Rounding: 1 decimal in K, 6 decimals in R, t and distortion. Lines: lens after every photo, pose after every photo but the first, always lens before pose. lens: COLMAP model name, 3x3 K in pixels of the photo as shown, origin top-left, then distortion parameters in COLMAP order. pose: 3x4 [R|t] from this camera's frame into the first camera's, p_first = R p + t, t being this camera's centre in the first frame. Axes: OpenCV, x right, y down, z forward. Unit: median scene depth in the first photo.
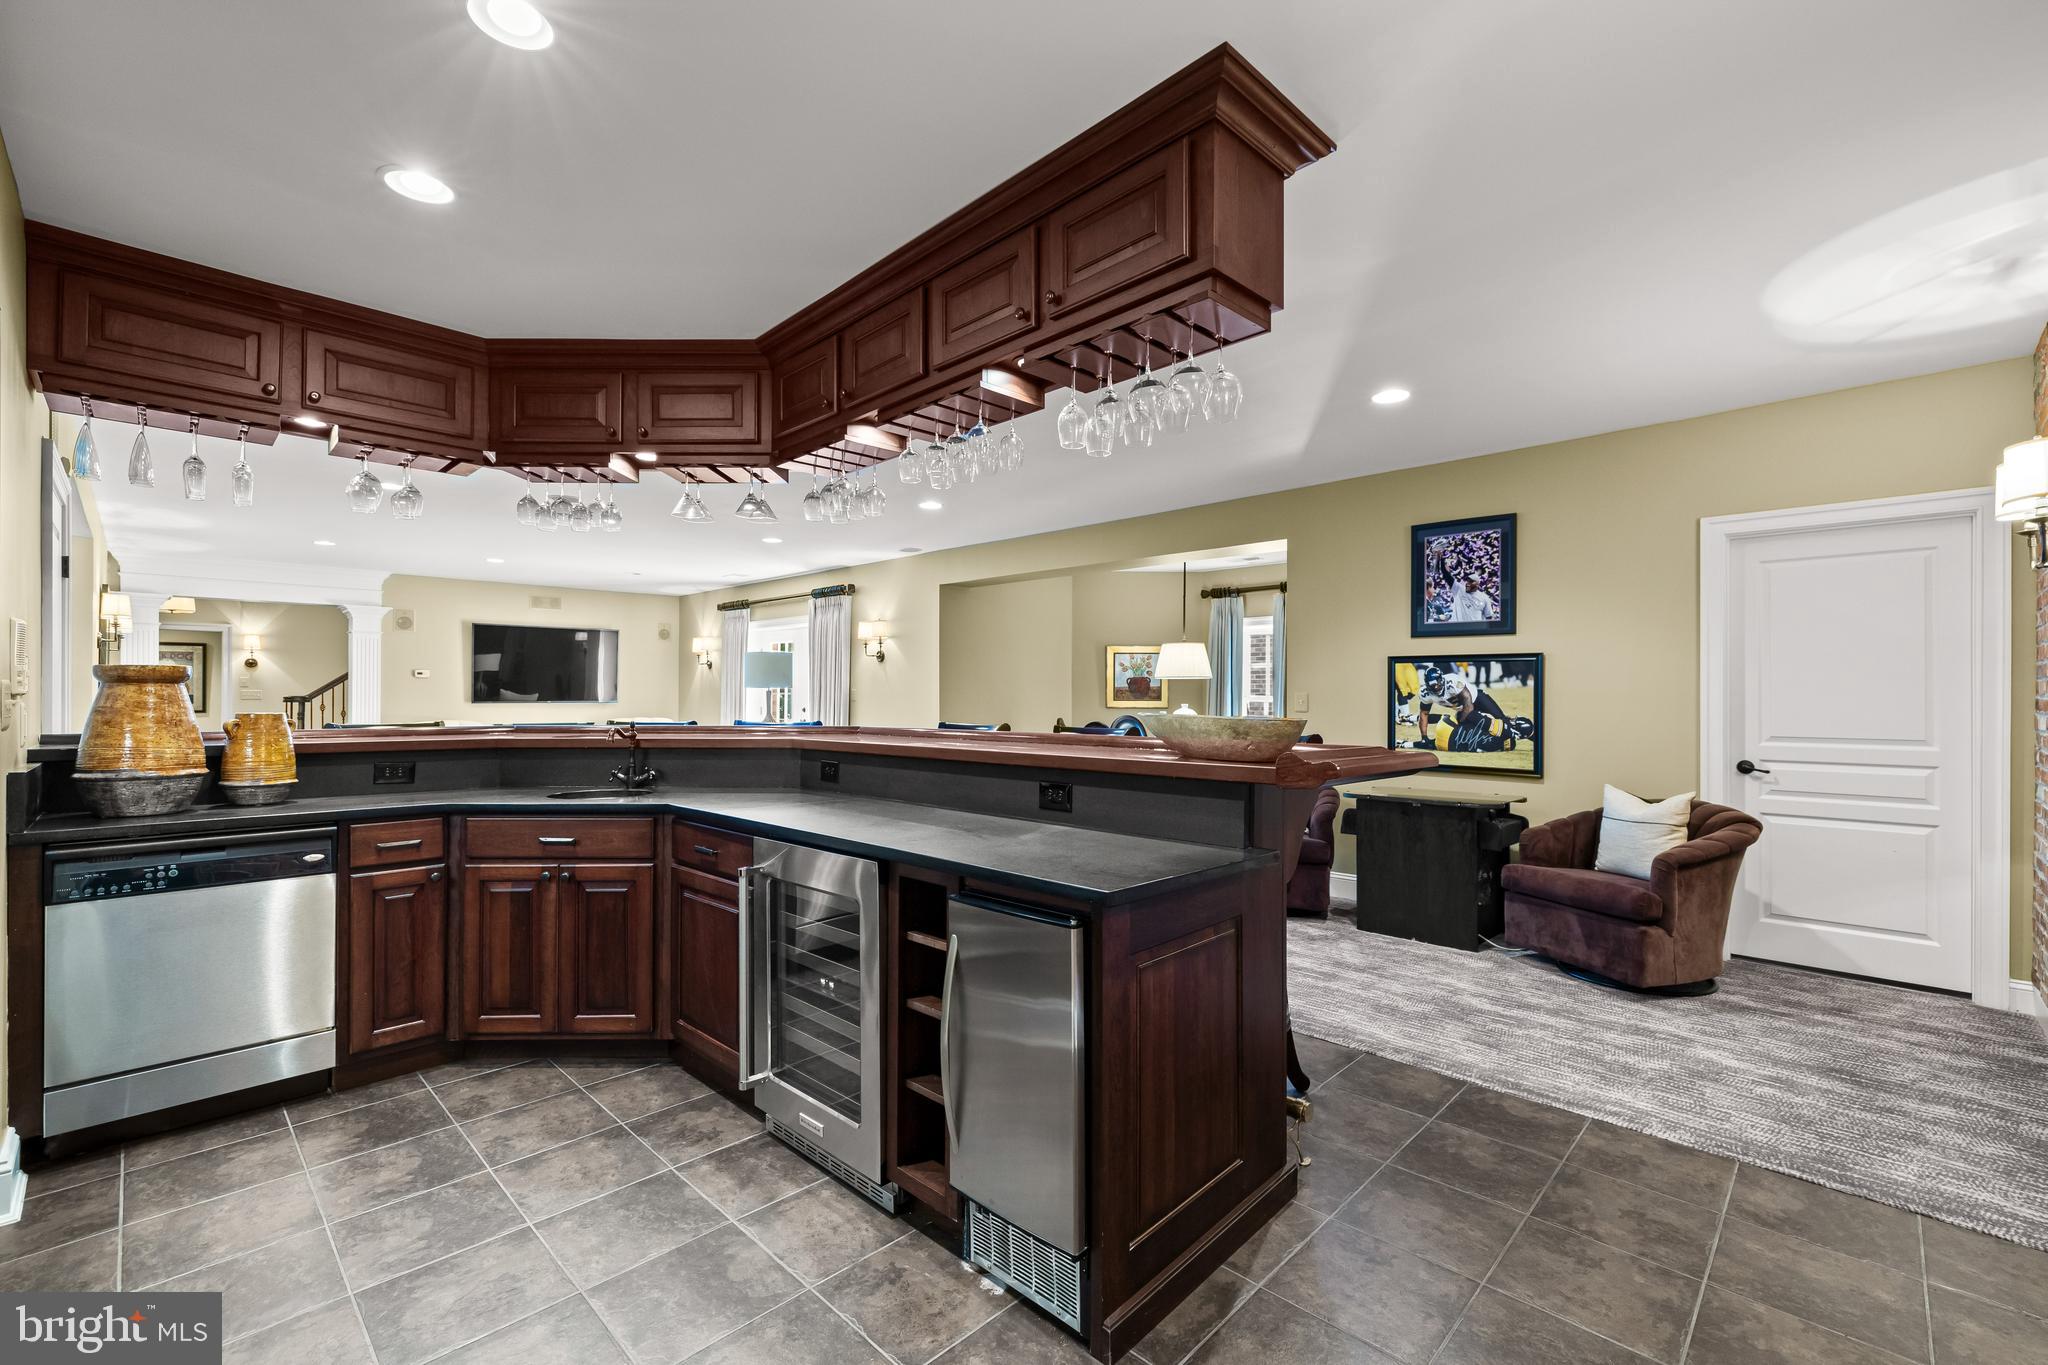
lens RADIAL K [[865.8, 0, 1023.3], [0, 865.8, 686.6], [0, 0, 1]] dist [-0.008578, 0.003288]
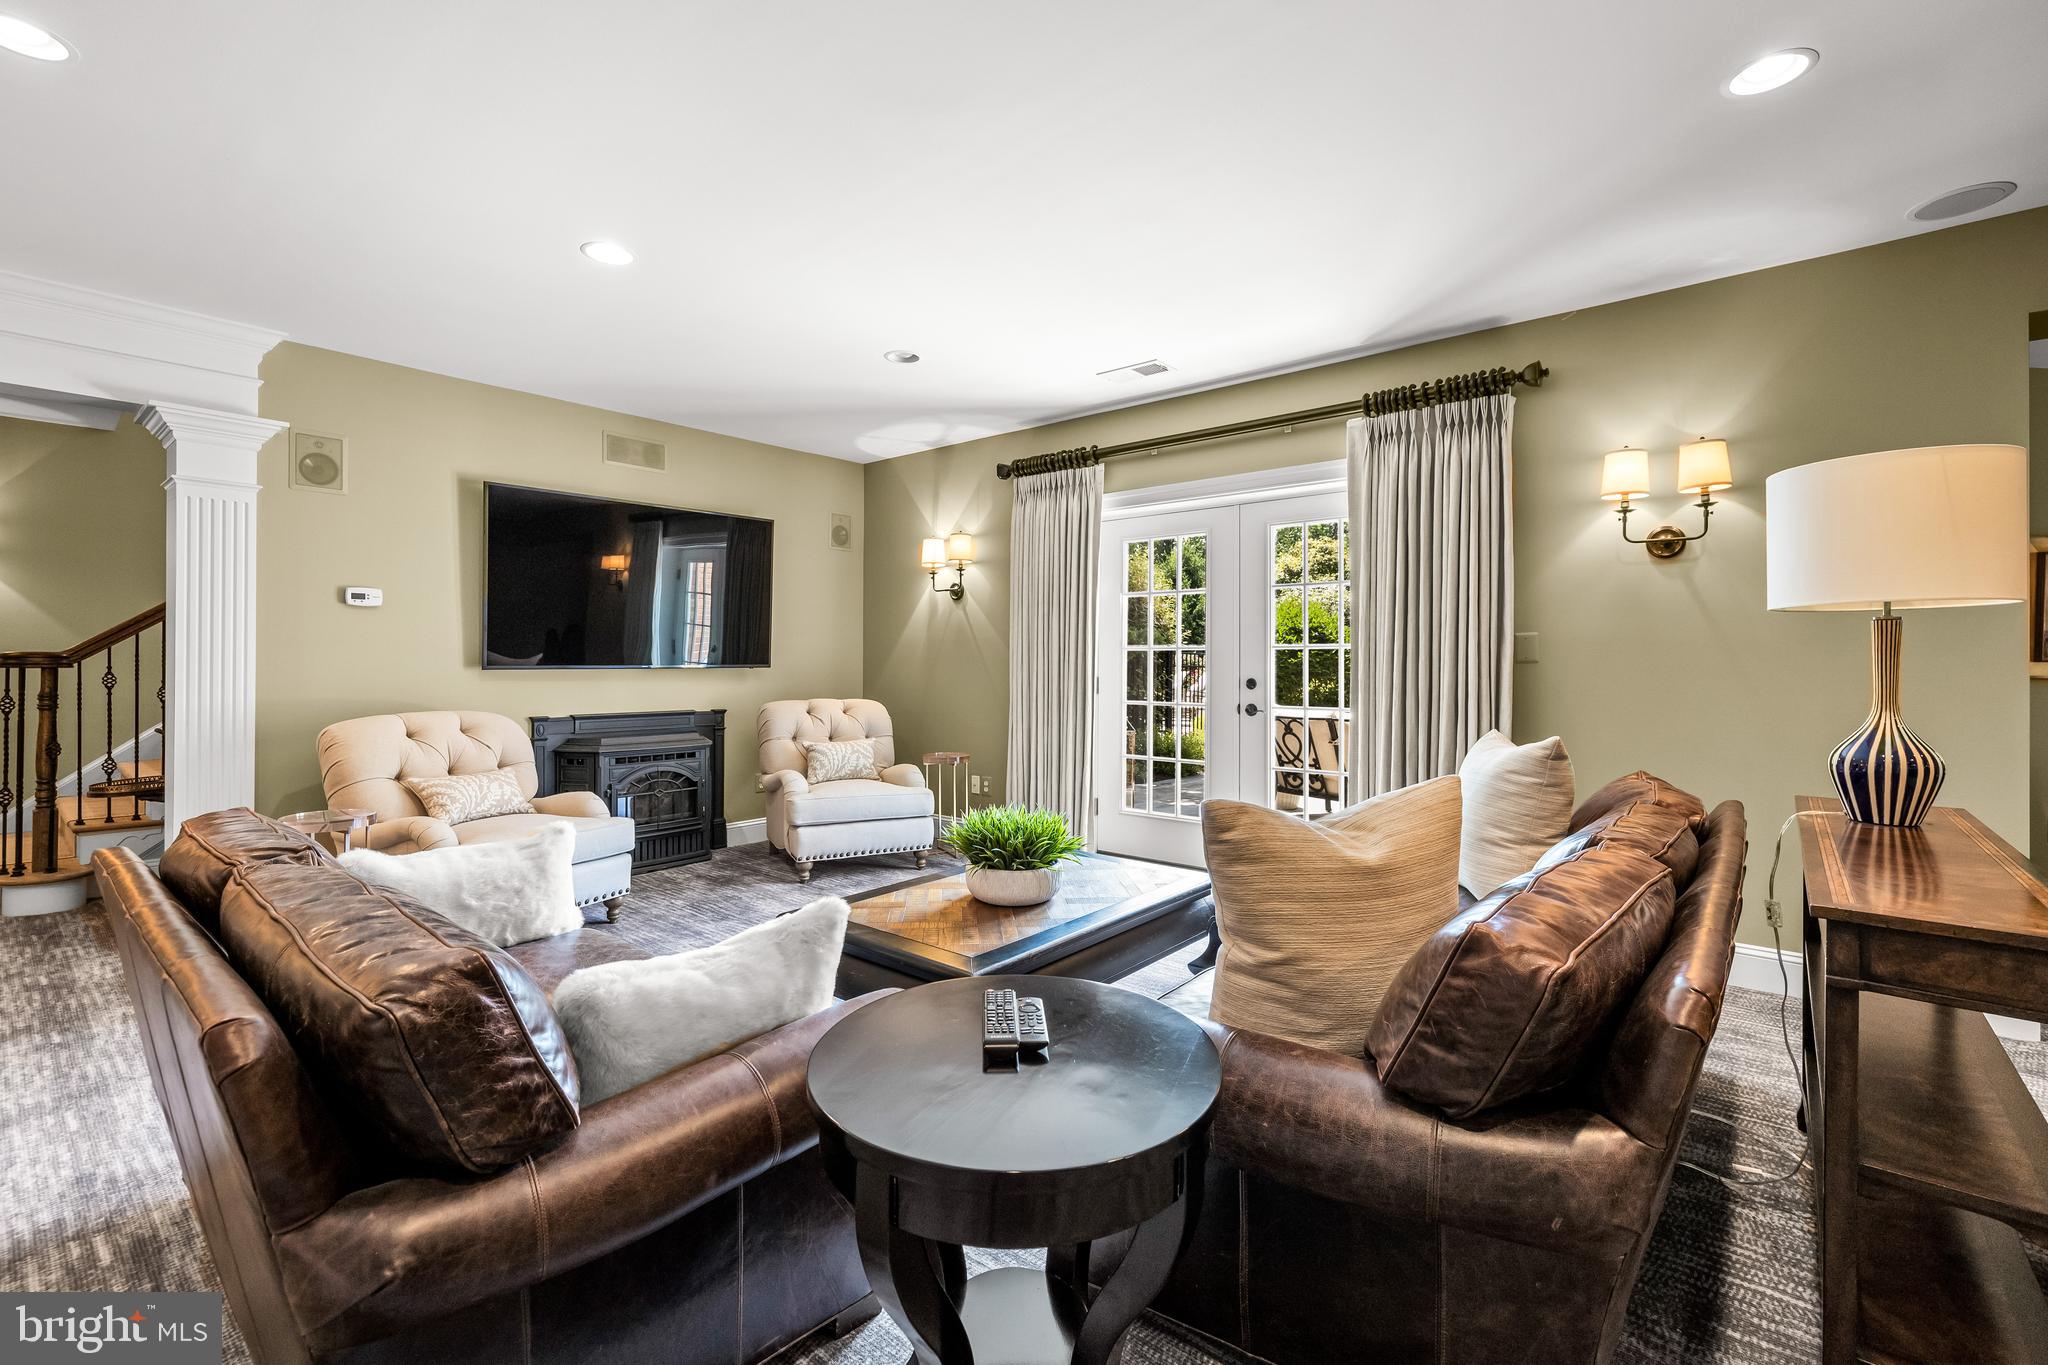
lens RADIAL K [[865.8, 0, 1025.5], [0, 865.8, 660.9], [0, 0, 1]] dist [-0.008578, 0.003288]
pose [[0.996970, -0.000480, 0.077784, -0.646730], [-0.000057, 0.999976, 0.006912, 0.019284], [-0.077785, -0.006895, 0.996946, 0.882415]]
